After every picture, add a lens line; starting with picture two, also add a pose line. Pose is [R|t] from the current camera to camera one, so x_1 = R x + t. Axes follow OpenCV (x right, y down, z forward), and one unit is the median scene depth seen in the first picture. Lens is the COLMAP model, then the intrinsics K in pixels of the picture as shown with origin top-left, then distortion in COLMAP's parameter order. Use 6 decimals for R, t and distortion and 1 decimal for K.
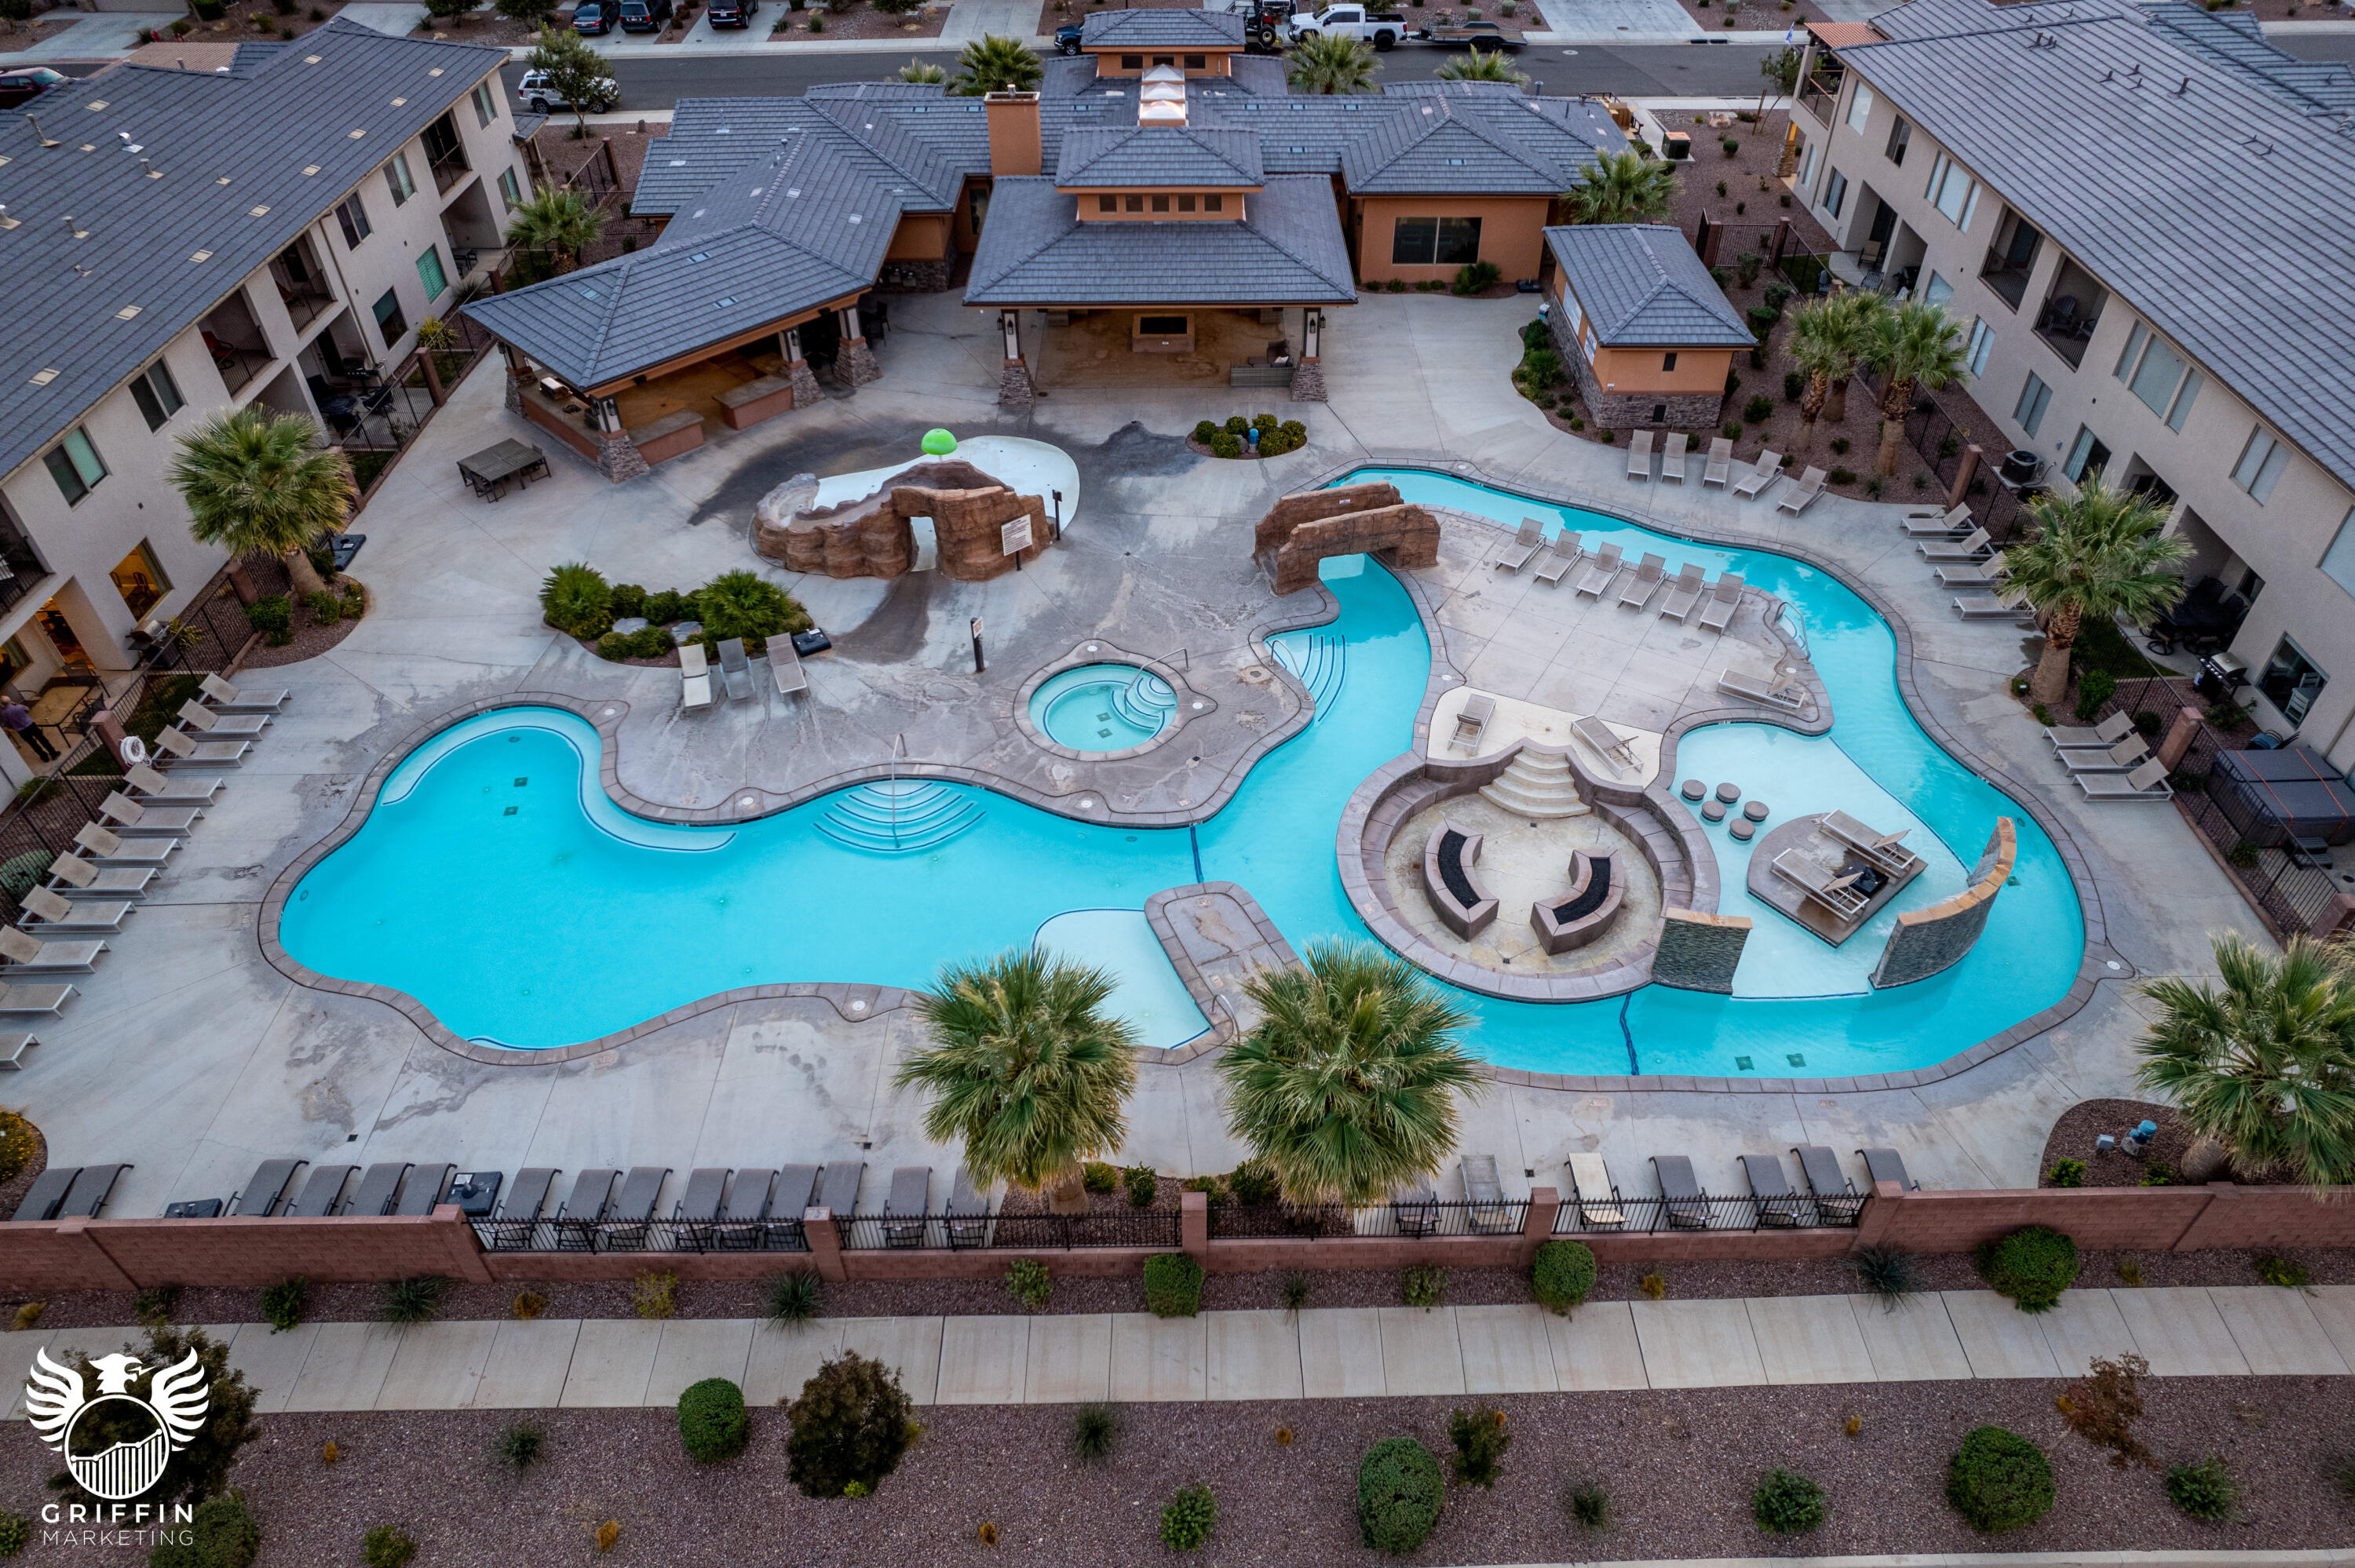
lens RADIAL K [[1511.9, 0, 1208.3], [0, 1511.9, 779.9], [0, 0, 1]] dist [-0.072392, 0.066985]
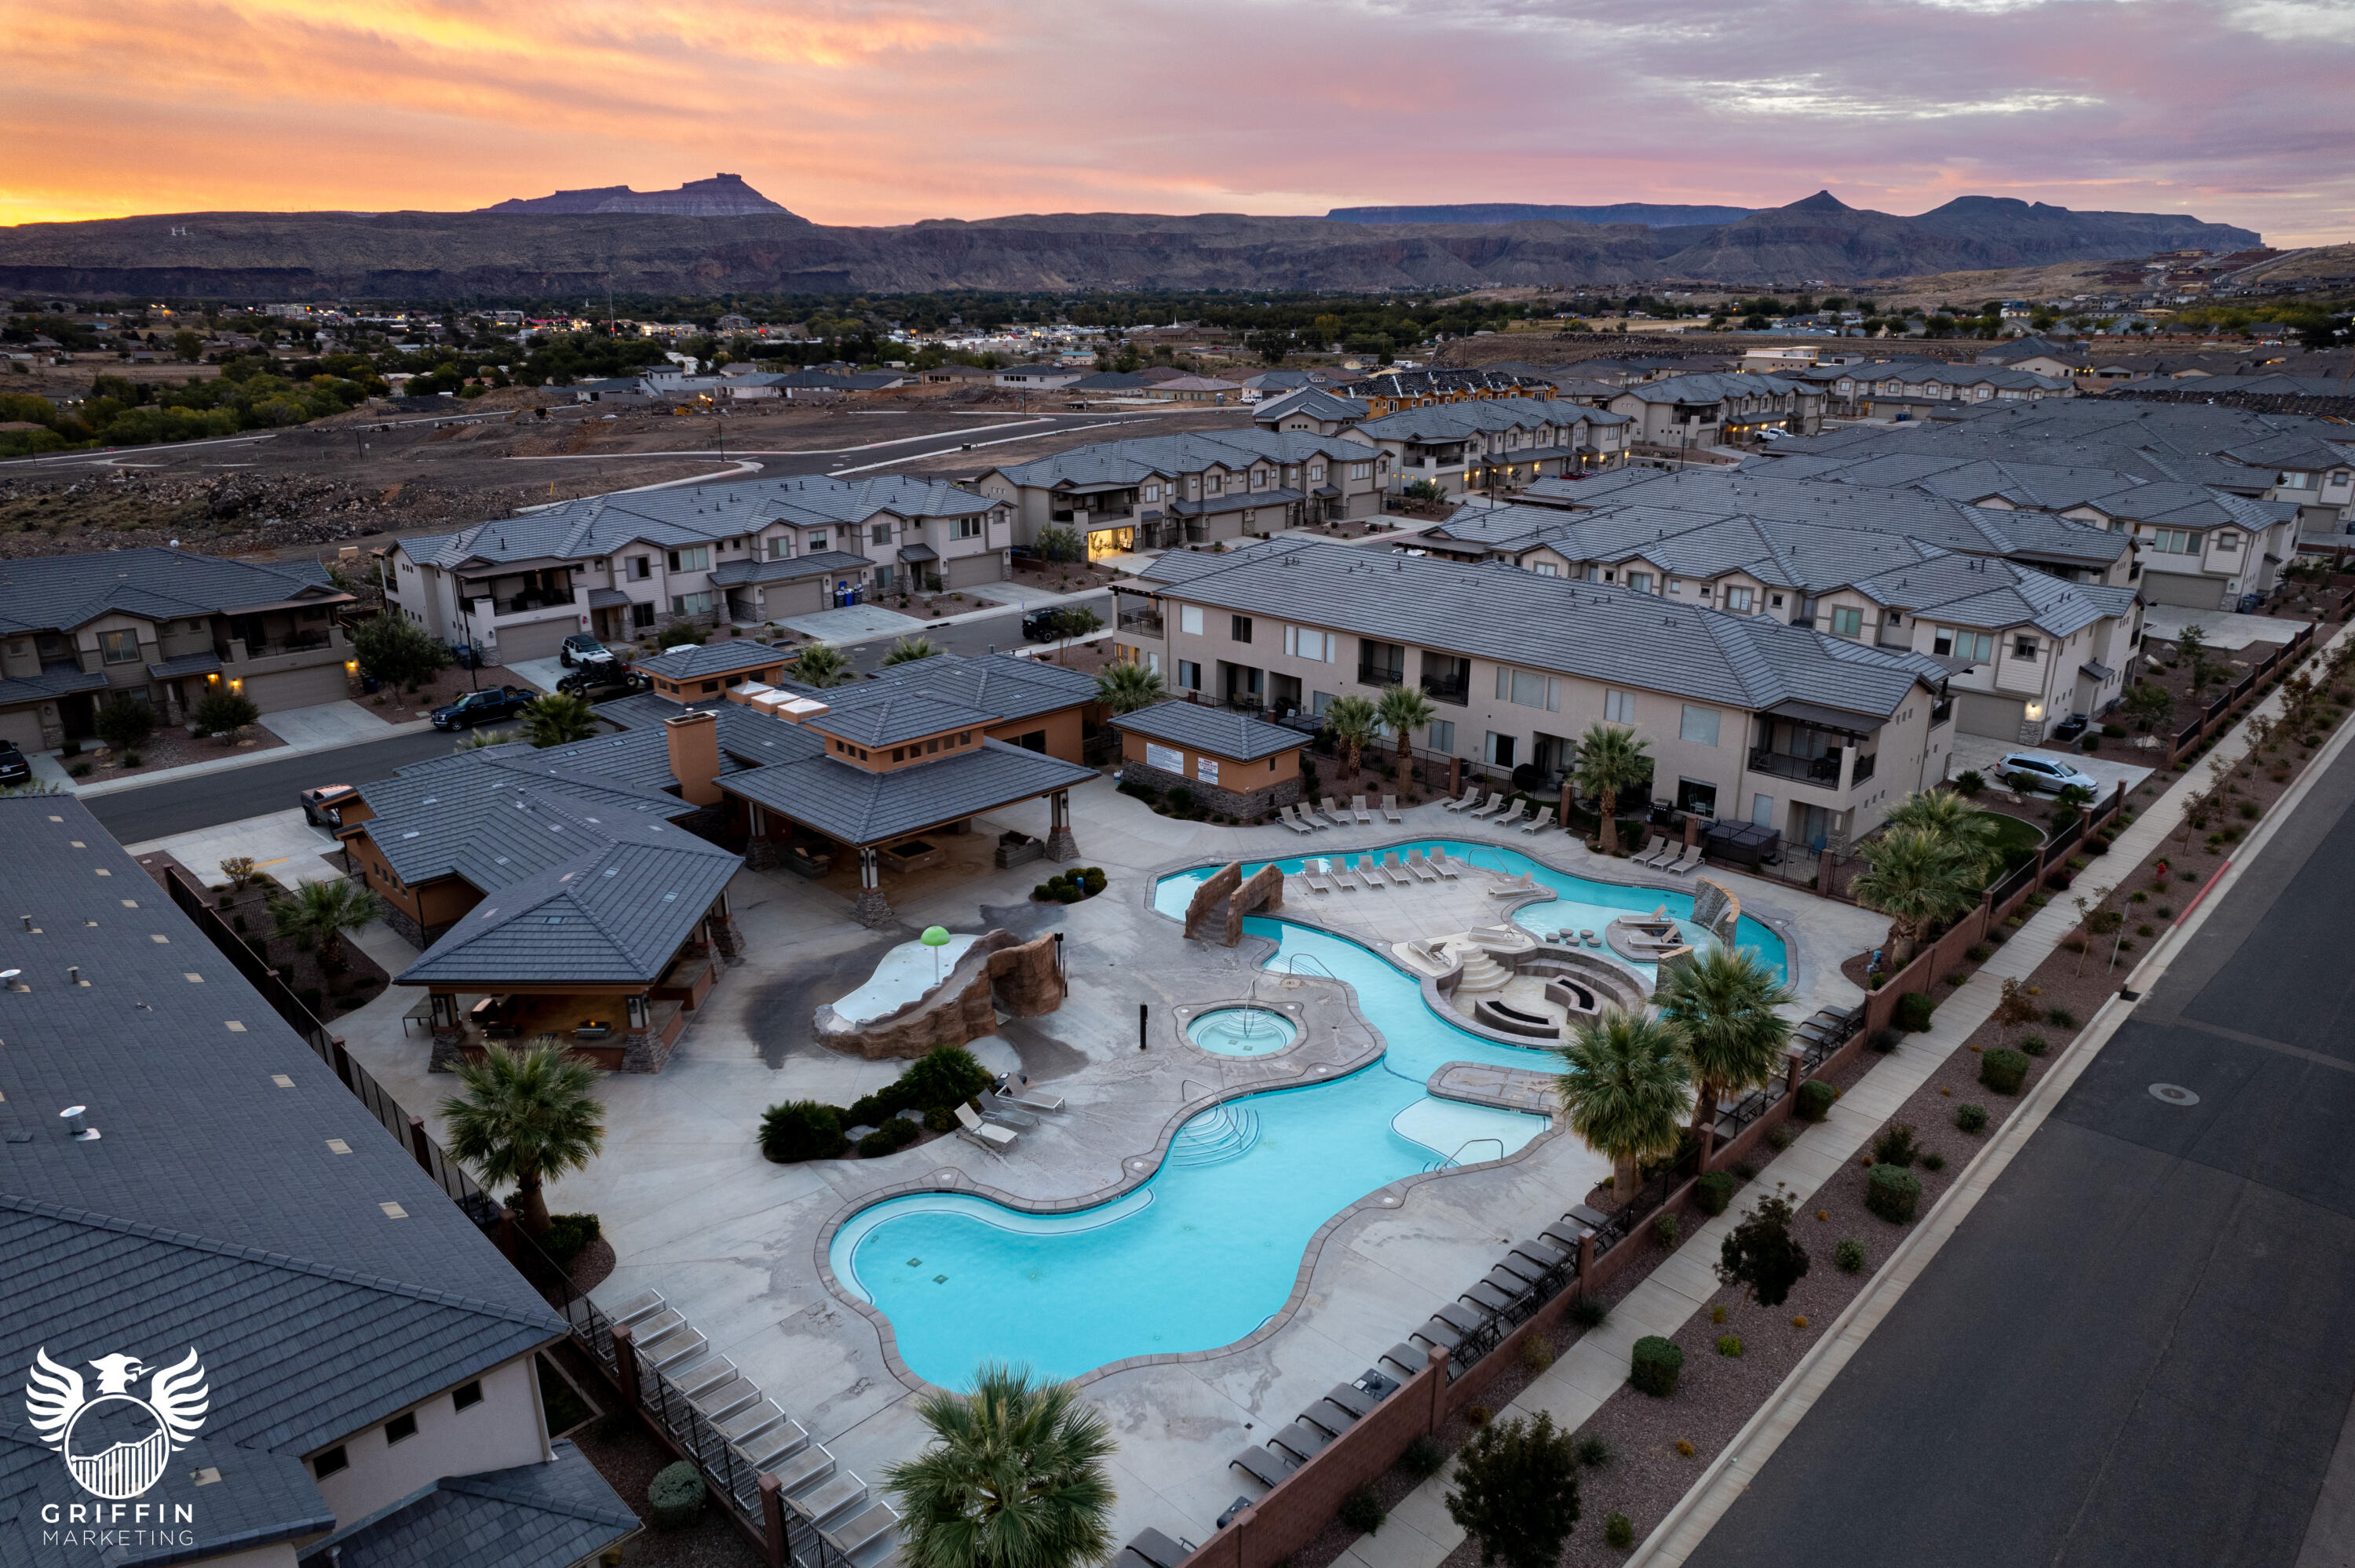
lens RADIAL K [[1511.9, 0, 1208.3], [0, 1511.9, 779.9], [0, 0, 1]] dist [-0.072392, 0.066985]
pose [[0.707909, -0.219099, 0.671461, -0.800499], [0.463008, 0.861864, -0.206913, 0.018912], [-0.533374, 0.457368, 0.711566, -0.038286]]
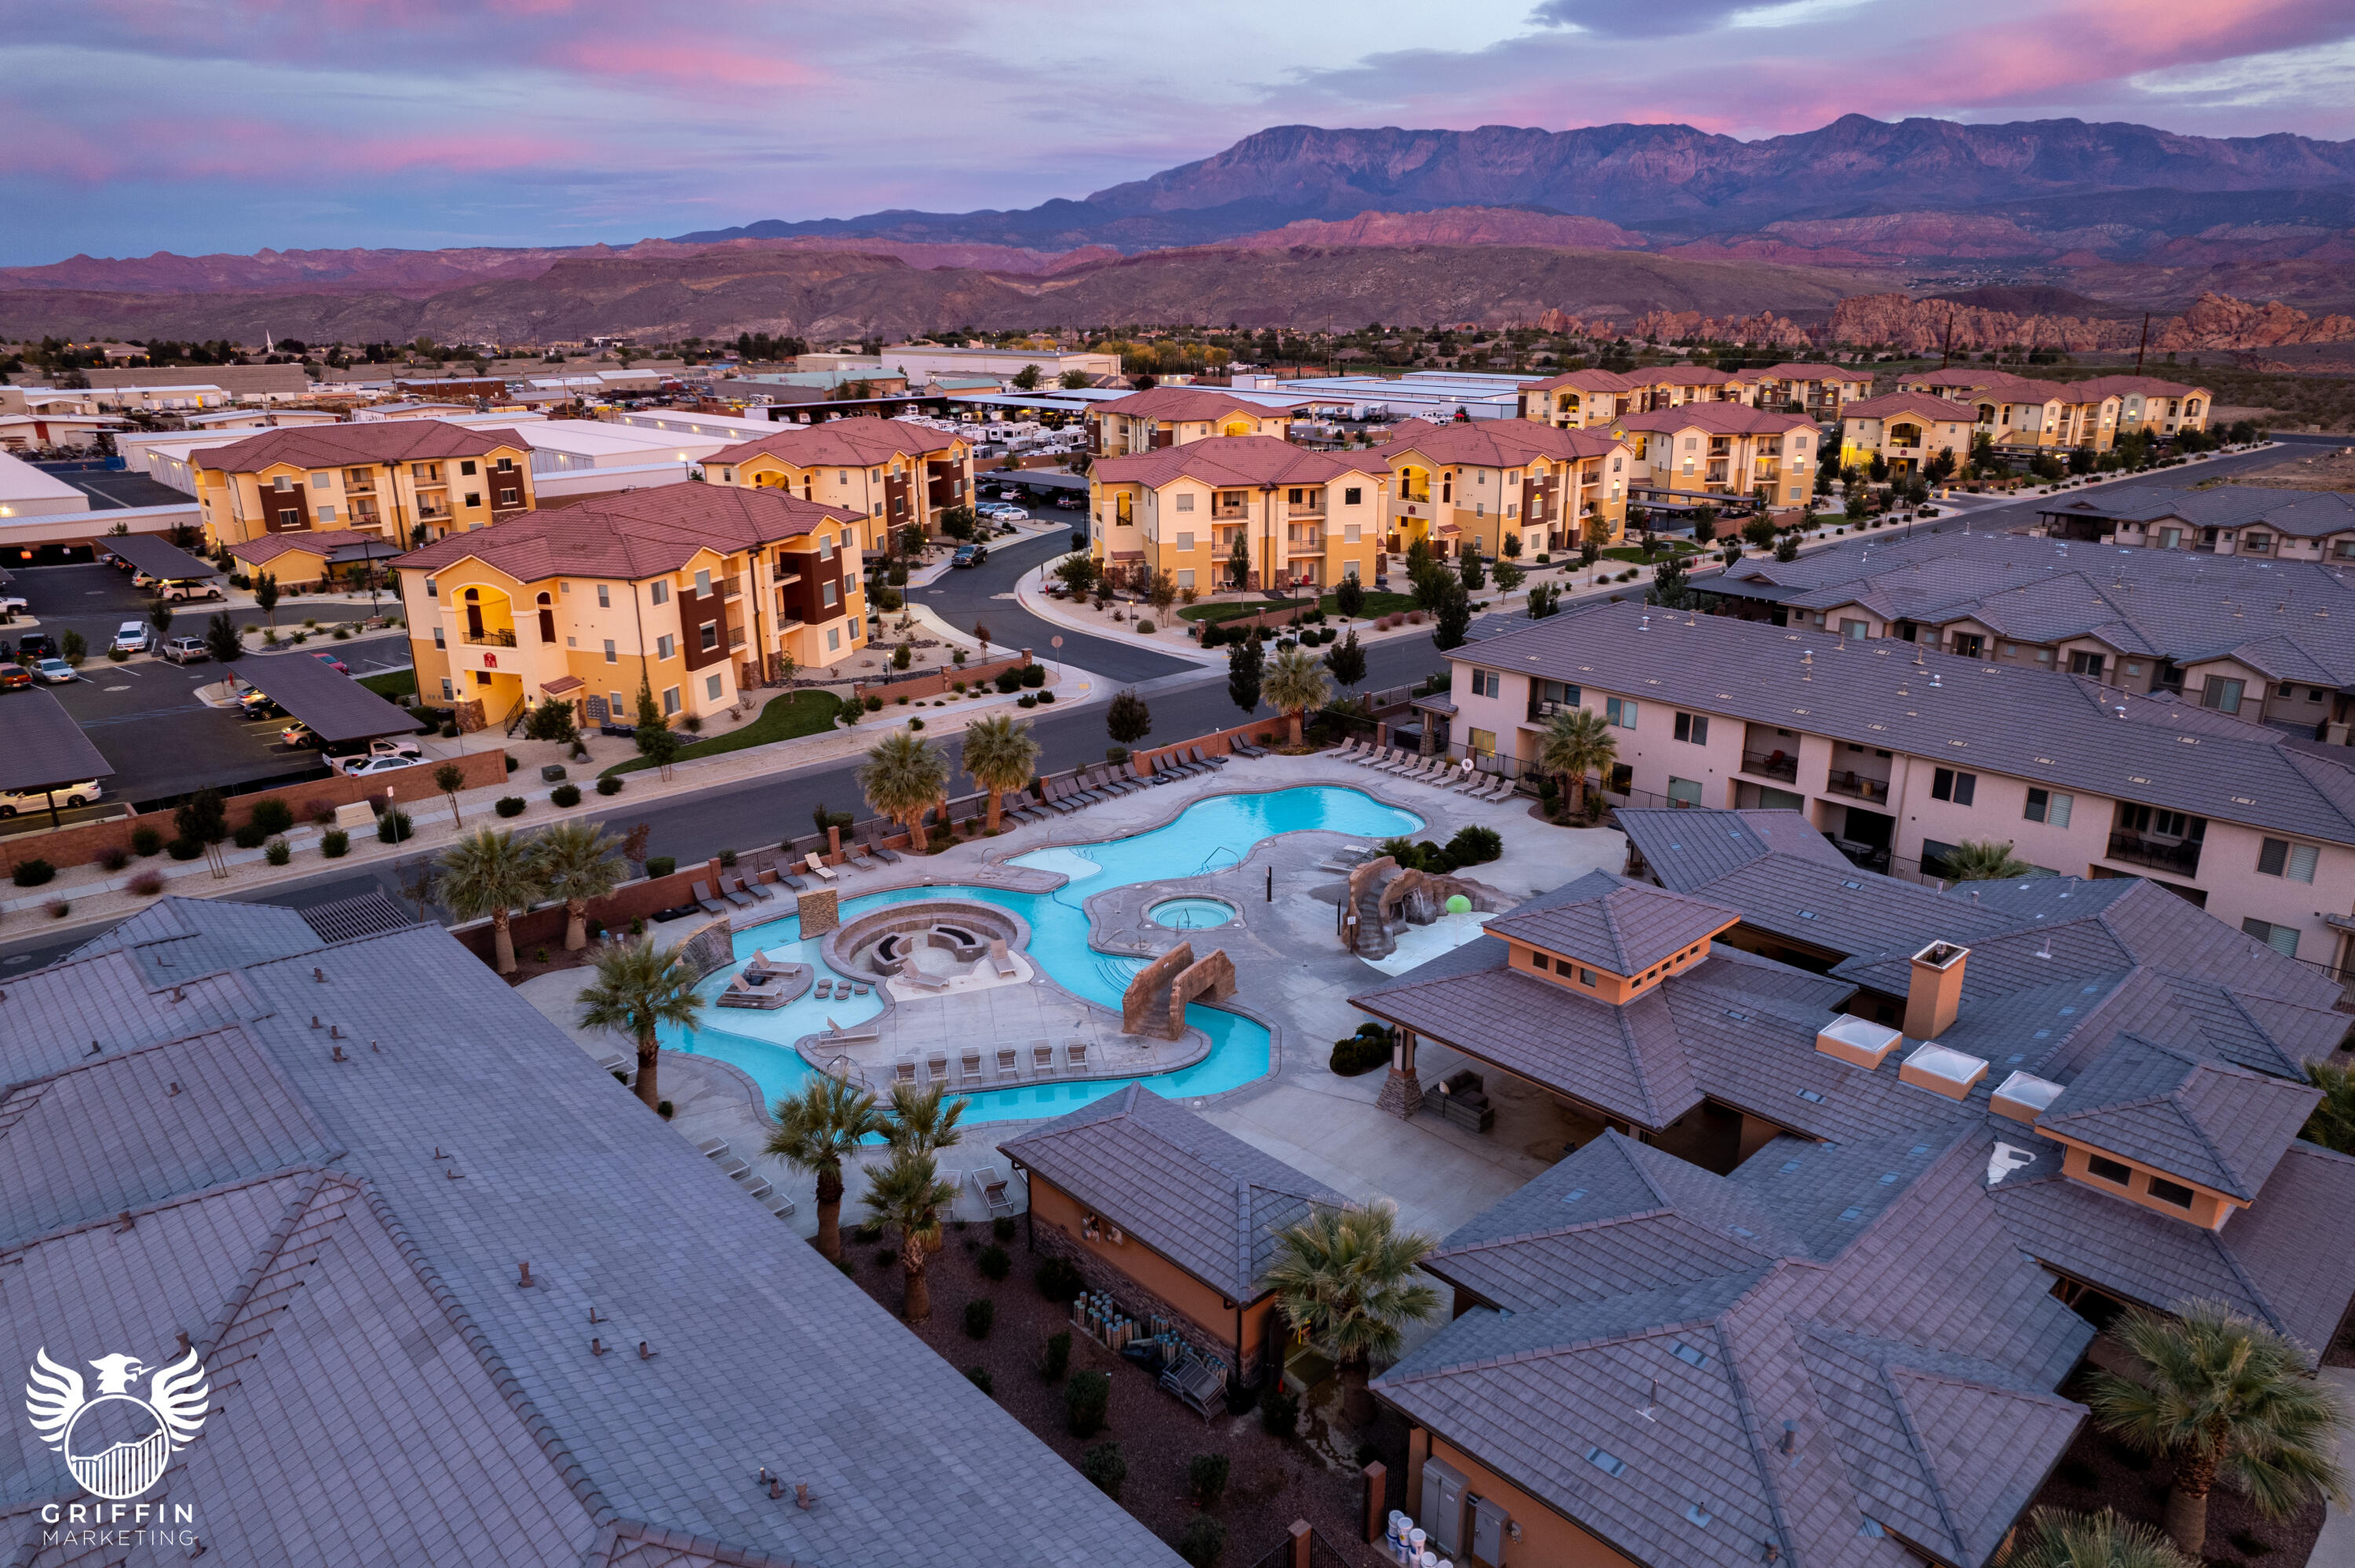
lens RADIAL K [[1511.9, 0, 1208.3], [0, 1511.9, 779.9], [0, 0, 1]] dist [-0.072392, 0.066985]
pose [[-0.737773, 0.208690, -0.641981, 0.823474], [-0.441148, 0.570790, 0.692522, -1.113748], [0.510959, 0.794133, -0.329051, 1.224352]]
